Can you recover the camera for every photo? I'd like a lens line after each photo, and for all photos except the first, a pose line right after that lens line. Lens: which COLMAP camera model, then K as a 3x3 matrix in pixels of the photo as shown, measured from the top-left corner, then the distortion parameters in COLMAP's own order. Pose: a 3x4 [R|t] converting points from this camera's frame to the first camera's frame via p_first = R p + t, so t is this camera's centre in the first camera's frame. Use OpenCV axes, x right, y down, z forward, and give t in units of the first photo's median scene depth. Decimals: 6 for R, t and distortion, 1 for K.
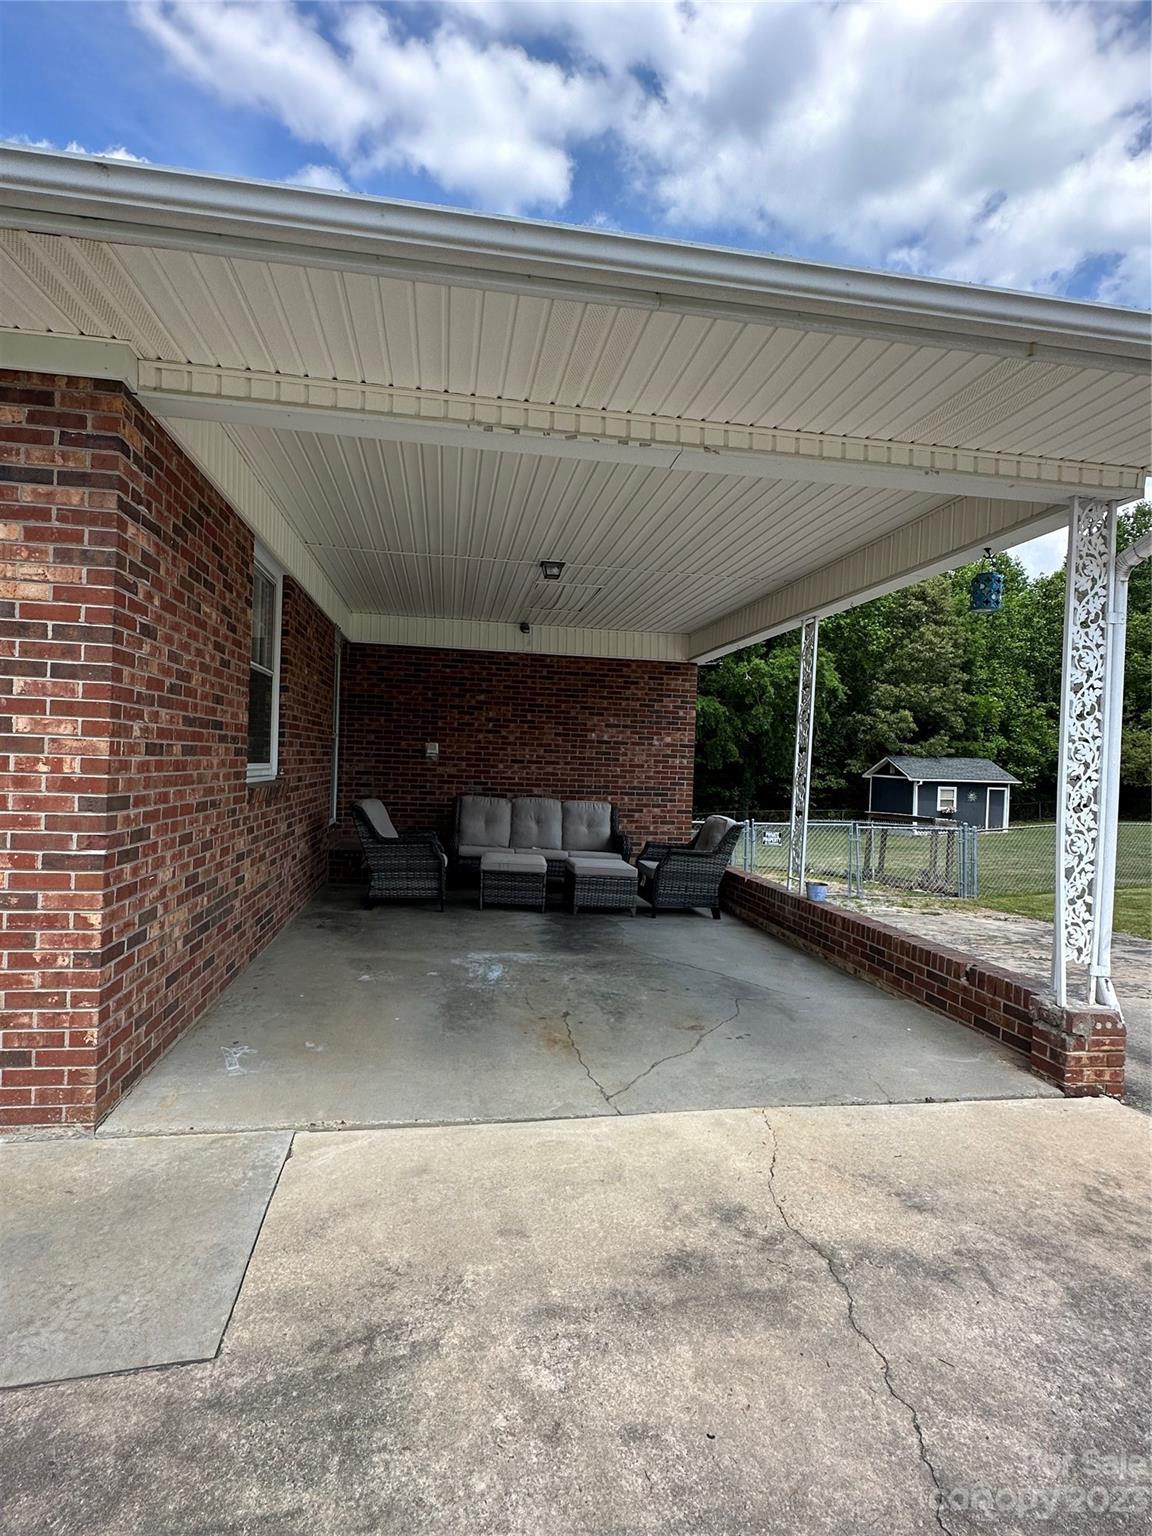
lens RADIAL K [[773.8, 0, 576.0], [0, 773.8, 768.0], [0, 0, 1]] dist [-0.000771, 0.000005]
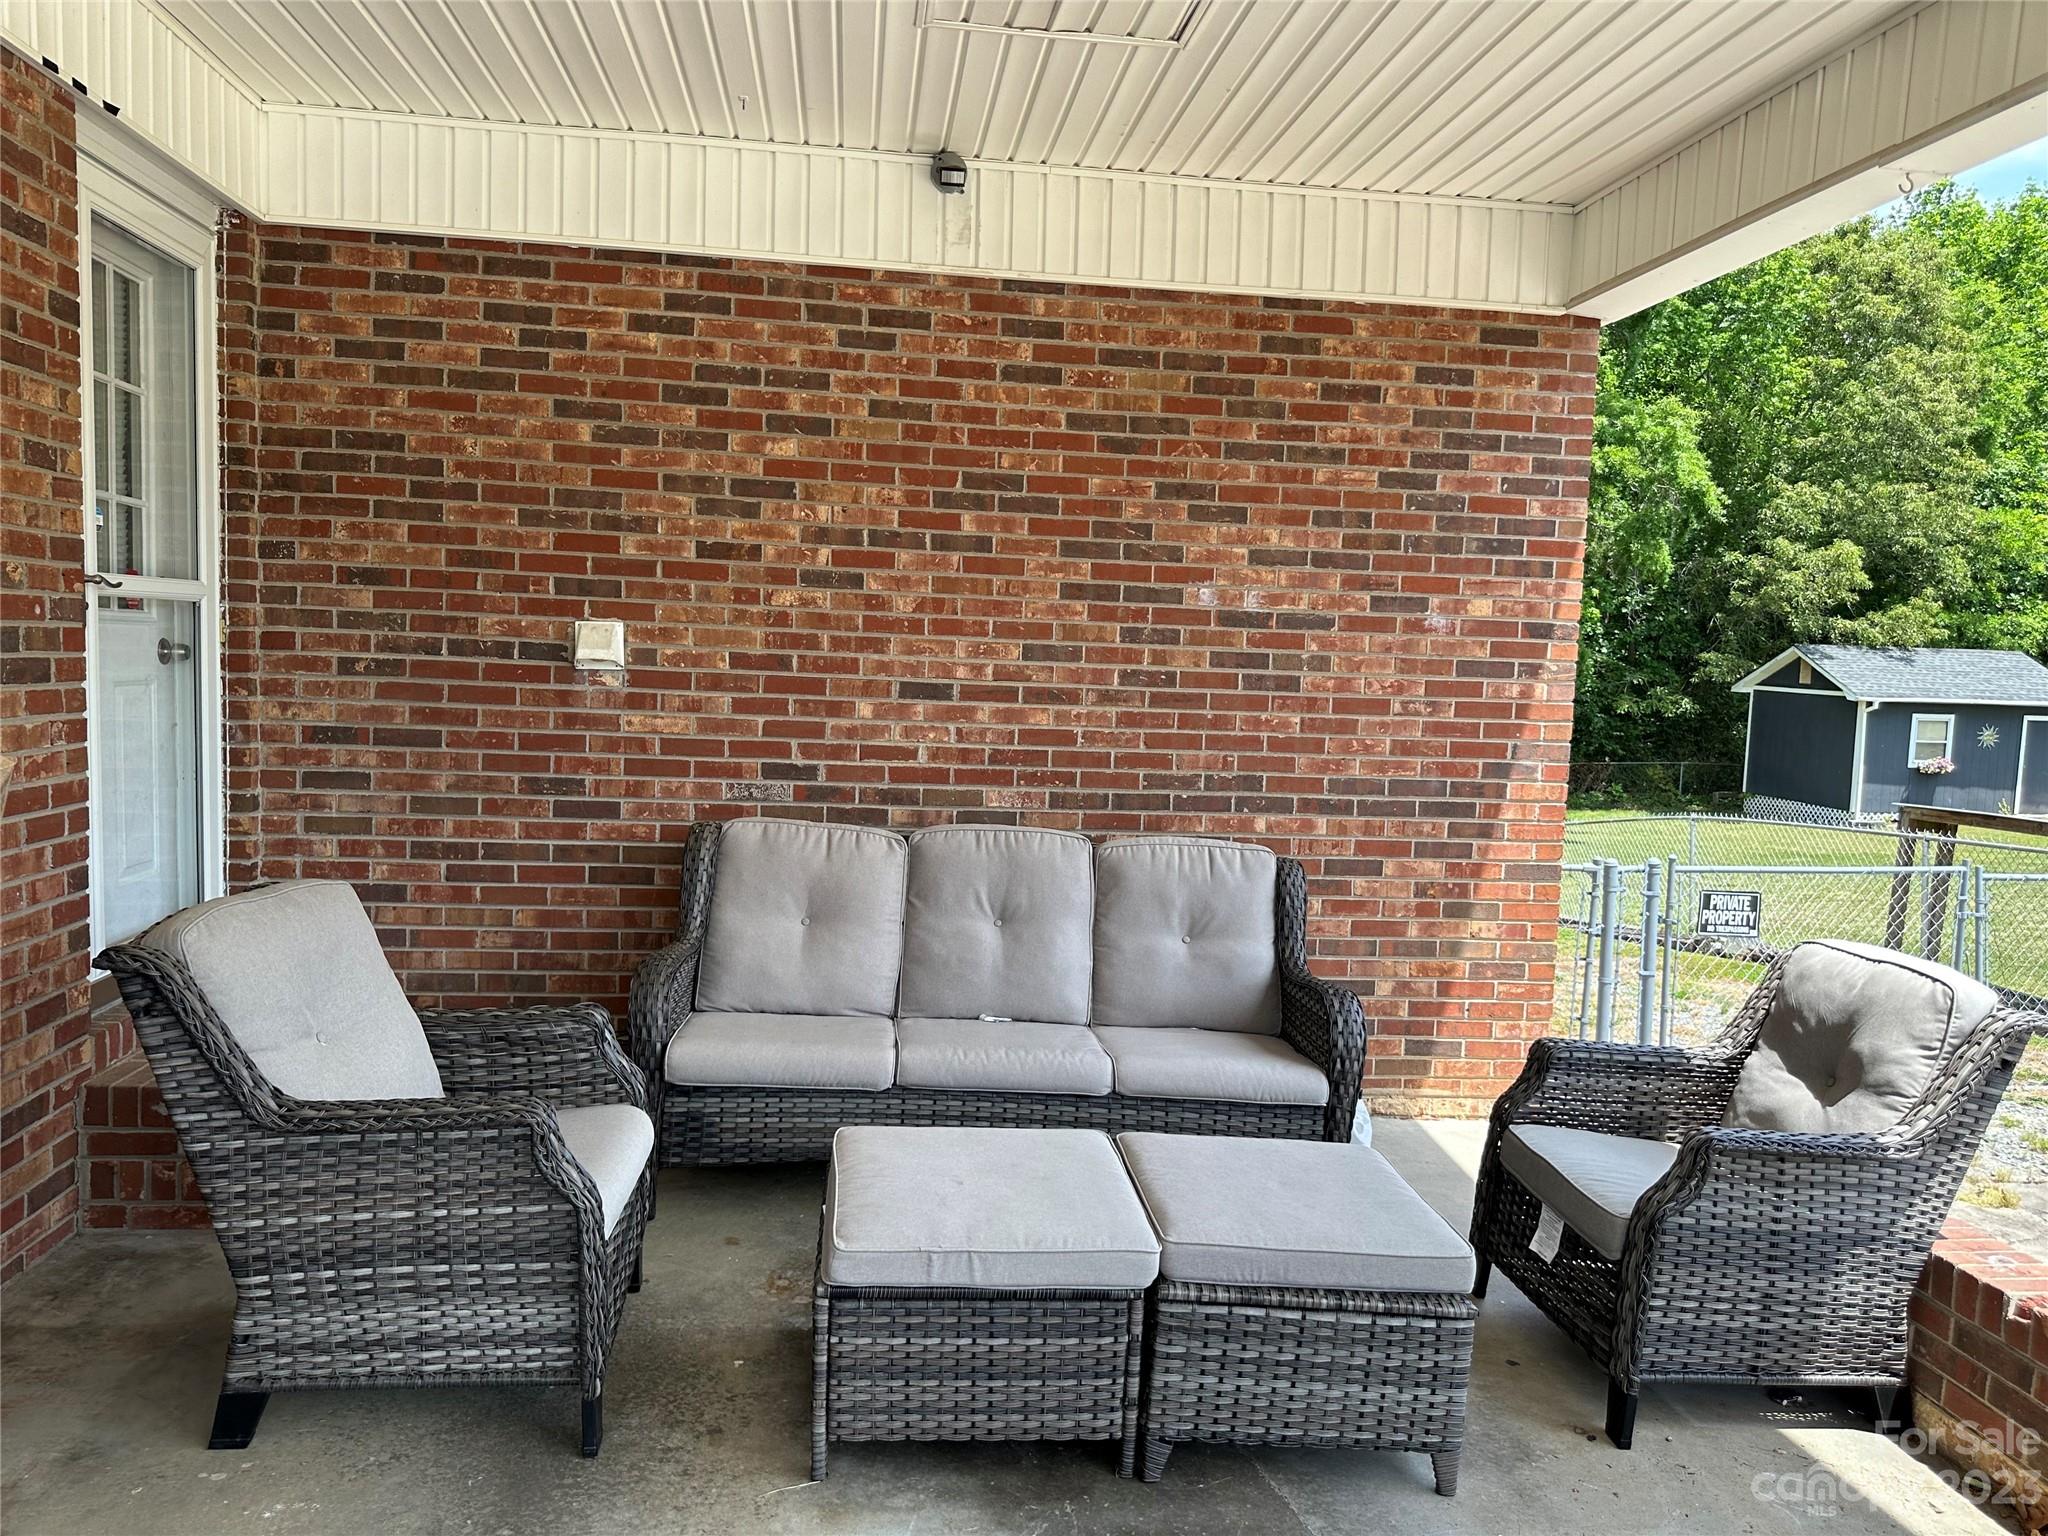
lens RADIAL K [[1448.2, 0, 1024.0], [0, 1448.2, 768.0], [0, 0, 1]] dist [0.118891, -0.164186]
pose [[0.998771, 0.004811, -0.049335, -0.015761], [-0.001330, 0.997522, 0.070342, -0.017225], [0.049551, -0.070190, 0.996302, 0.490912]]
